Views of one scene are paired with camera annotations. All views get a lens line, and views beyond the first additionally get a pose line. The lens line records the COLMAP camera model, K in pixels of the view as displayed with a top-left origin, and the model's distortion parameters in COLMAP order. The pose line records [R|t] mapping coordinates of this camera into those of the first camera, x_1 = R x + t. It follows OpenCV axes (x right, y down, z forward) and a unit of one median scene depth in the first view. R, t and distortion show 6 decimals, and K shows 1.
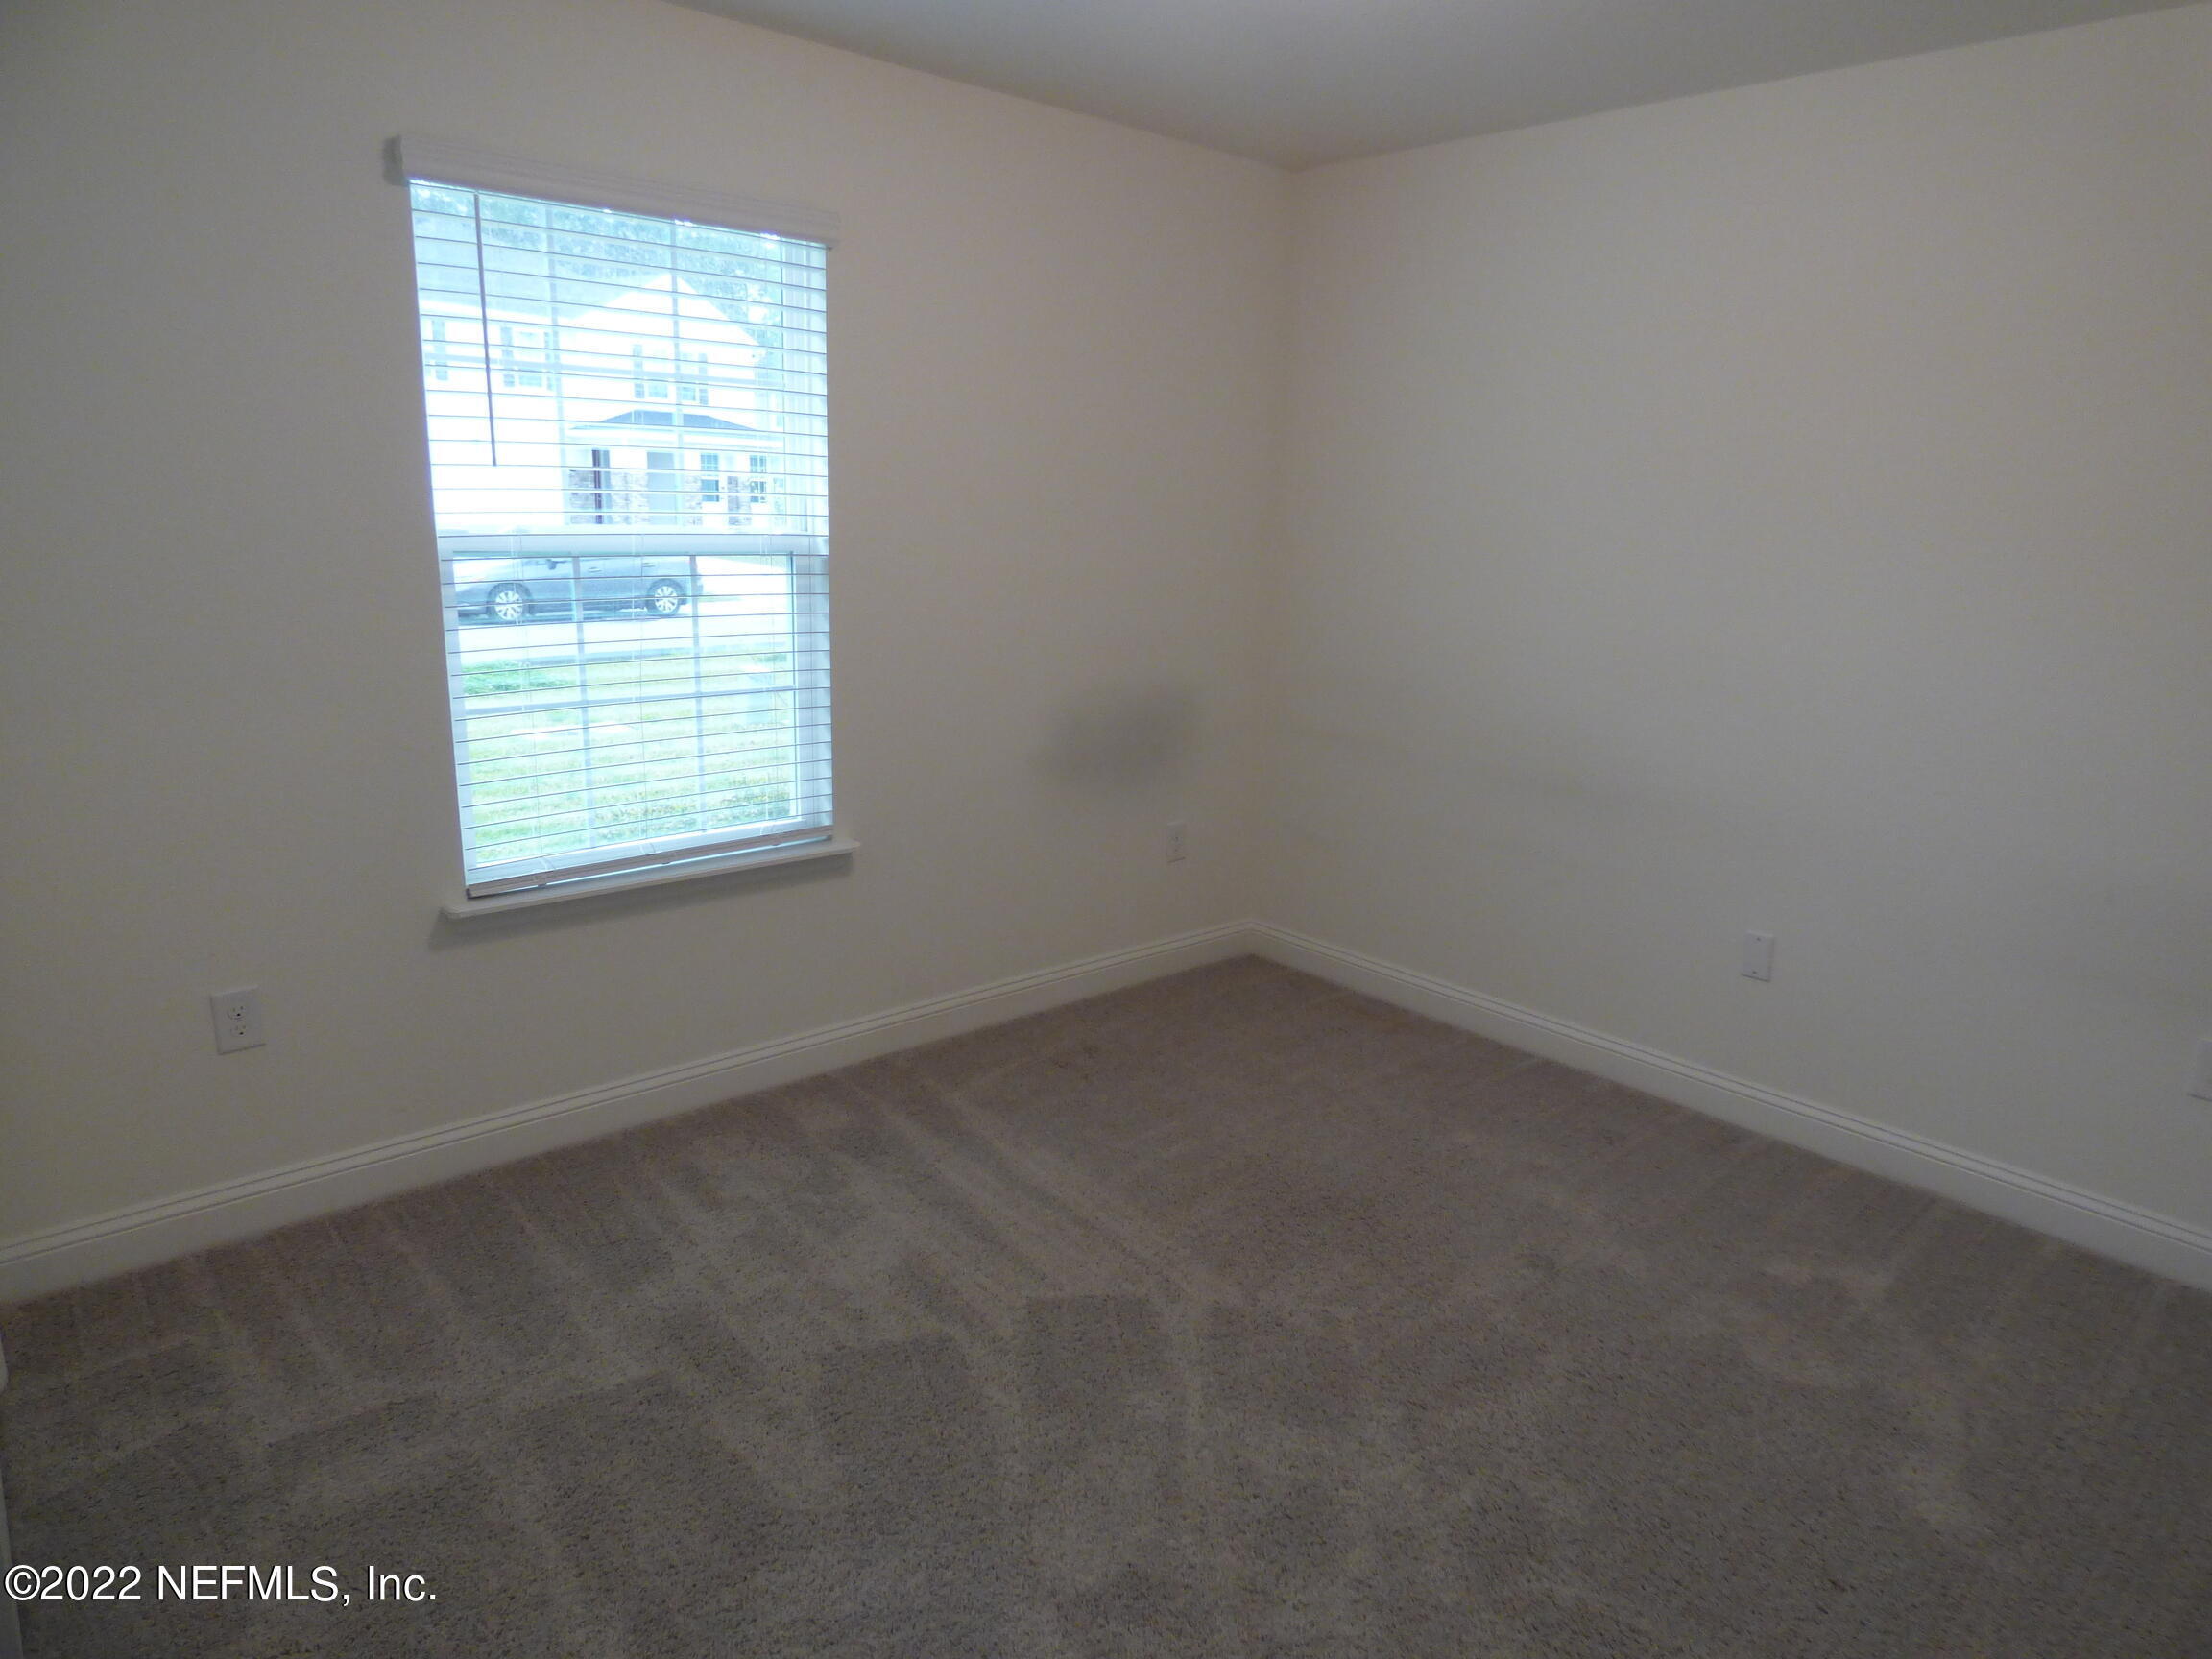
lens RADIAL K [[1491.5, 0, 1106.0], [0, 1491.5, 829.5], [0, 0, 1]] dist [0.030651, -0.000628]
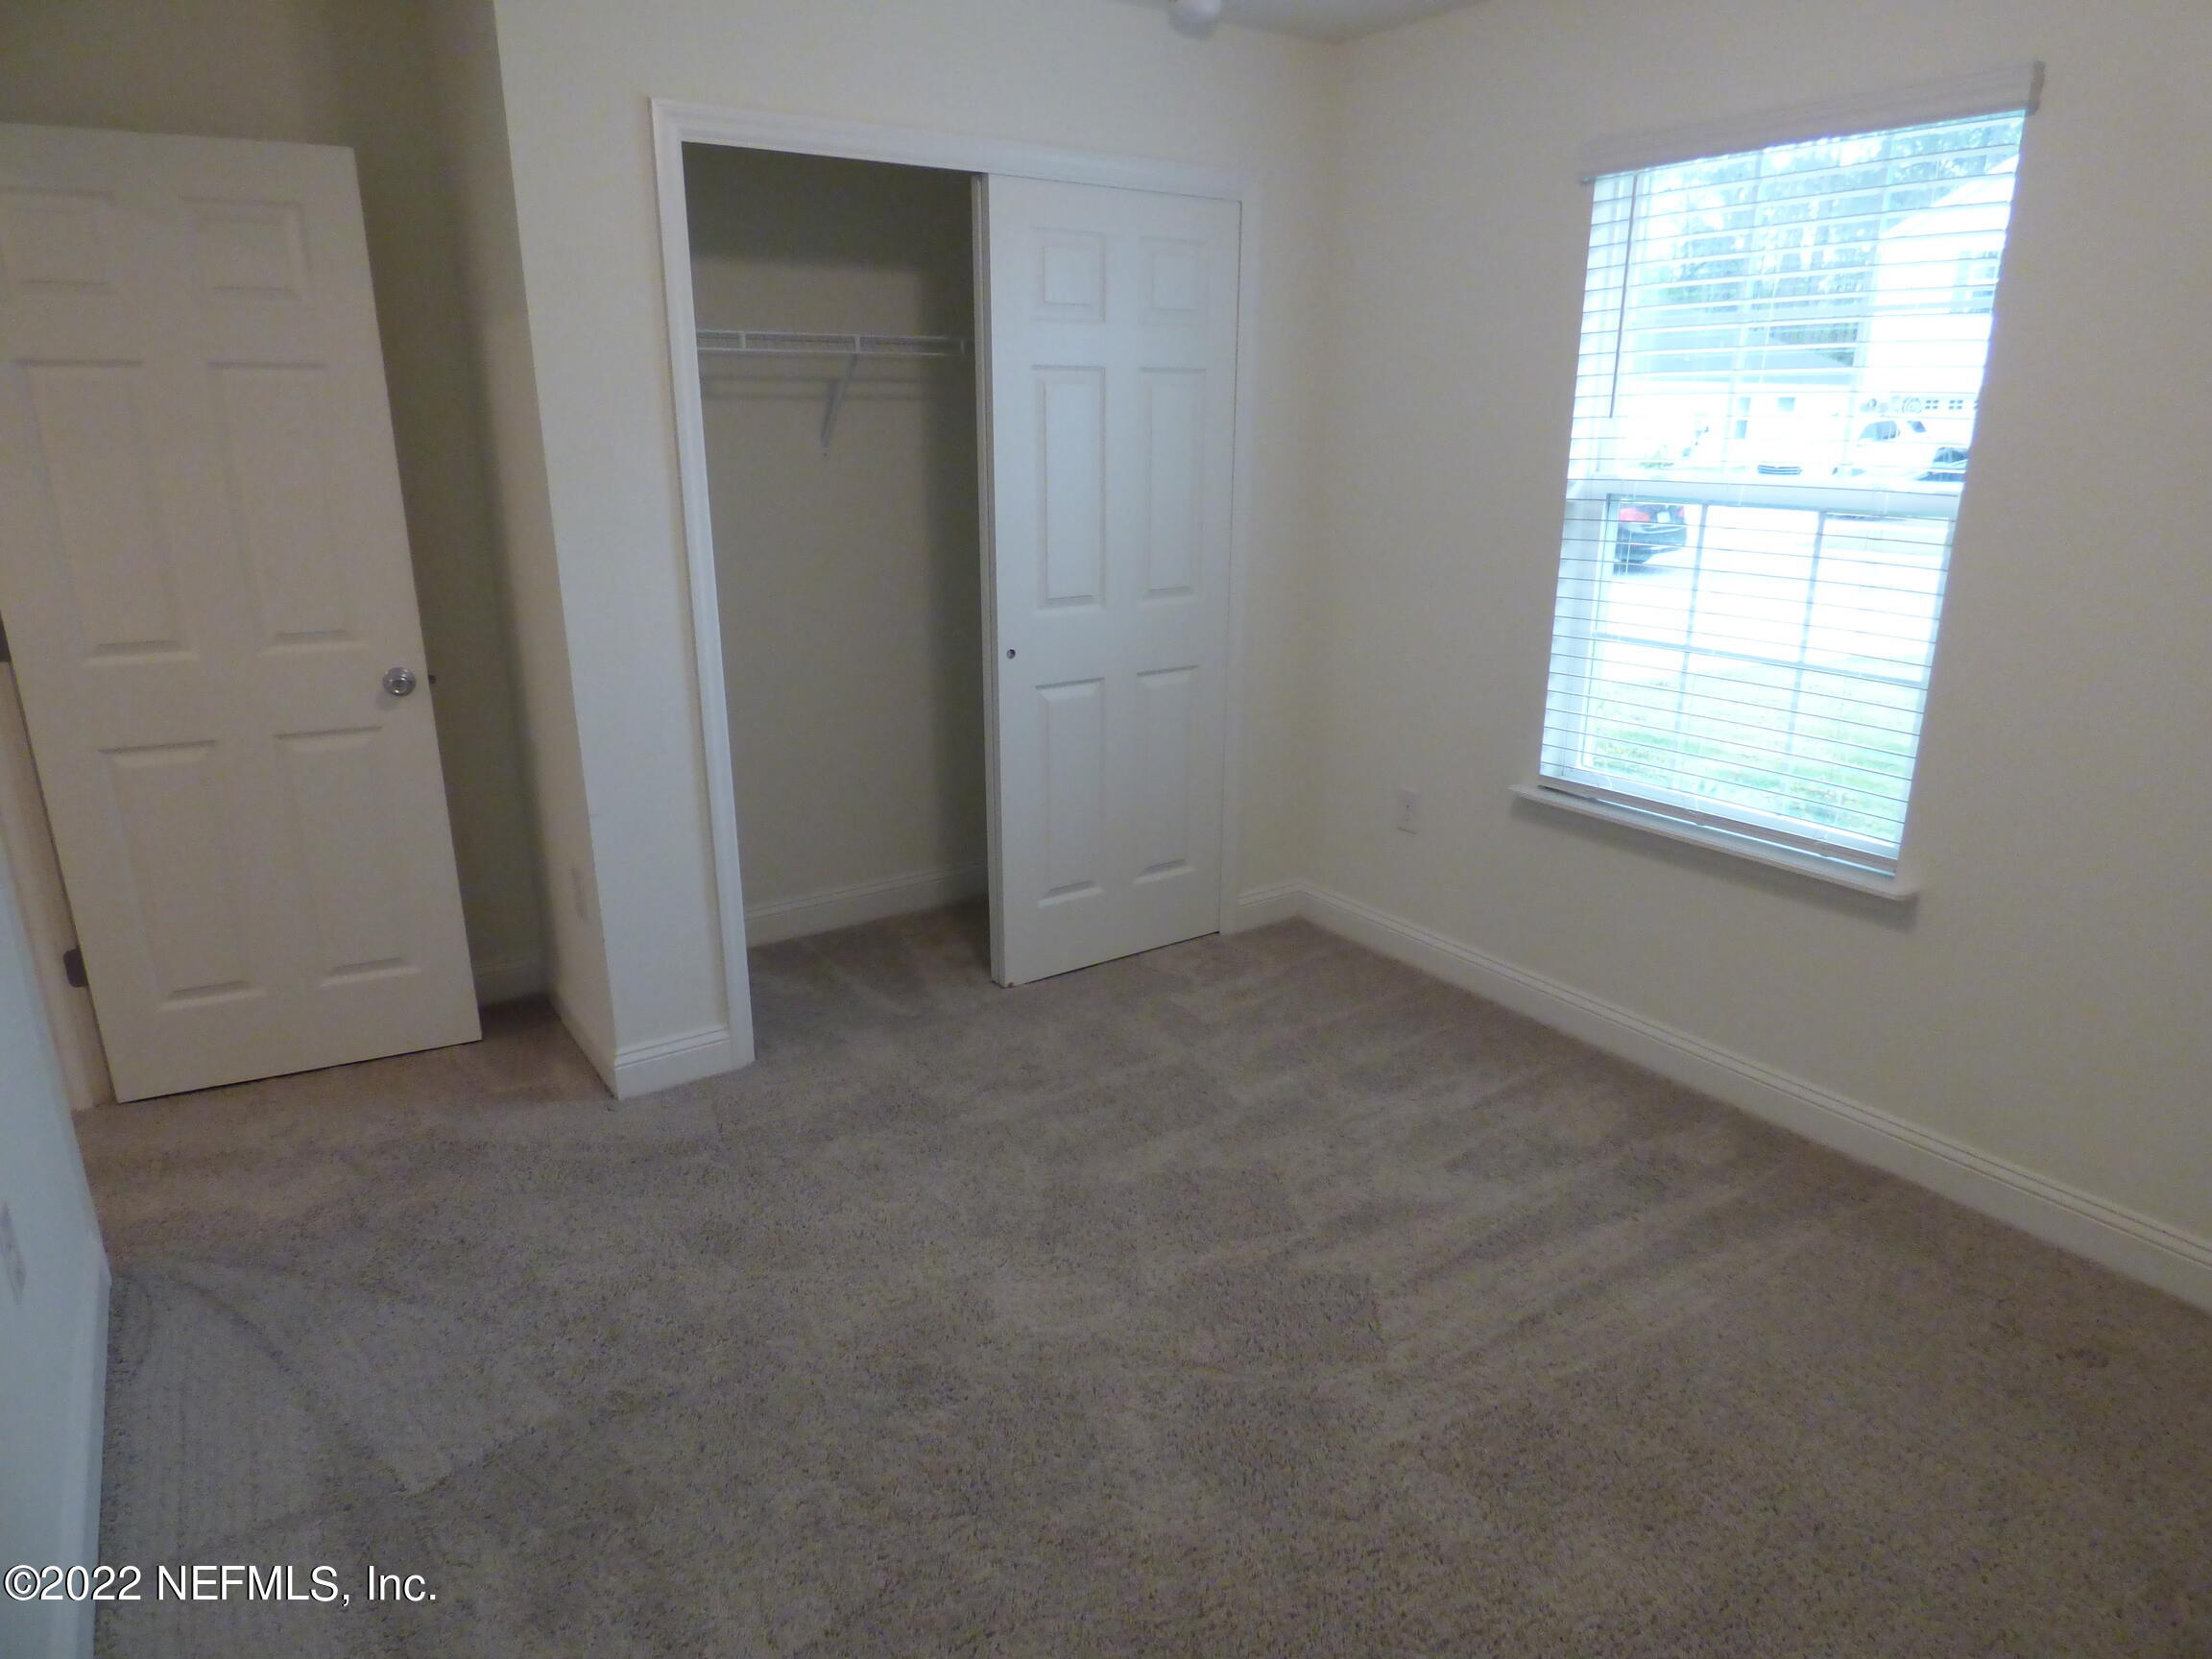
lens RADIAL K [[1382.7, 0, 1106.0], [0, 1382.7, 829.5], [0, 0, 1]] dist [-0.000005, -0.001493]
pose [[-0.166180, 0.244313, -0.955351, 0.681259], [-0.235015, 0.931092, 0.278989, -0.145627], [0.957681, 0.270884, -0.097312, 0.773044]]
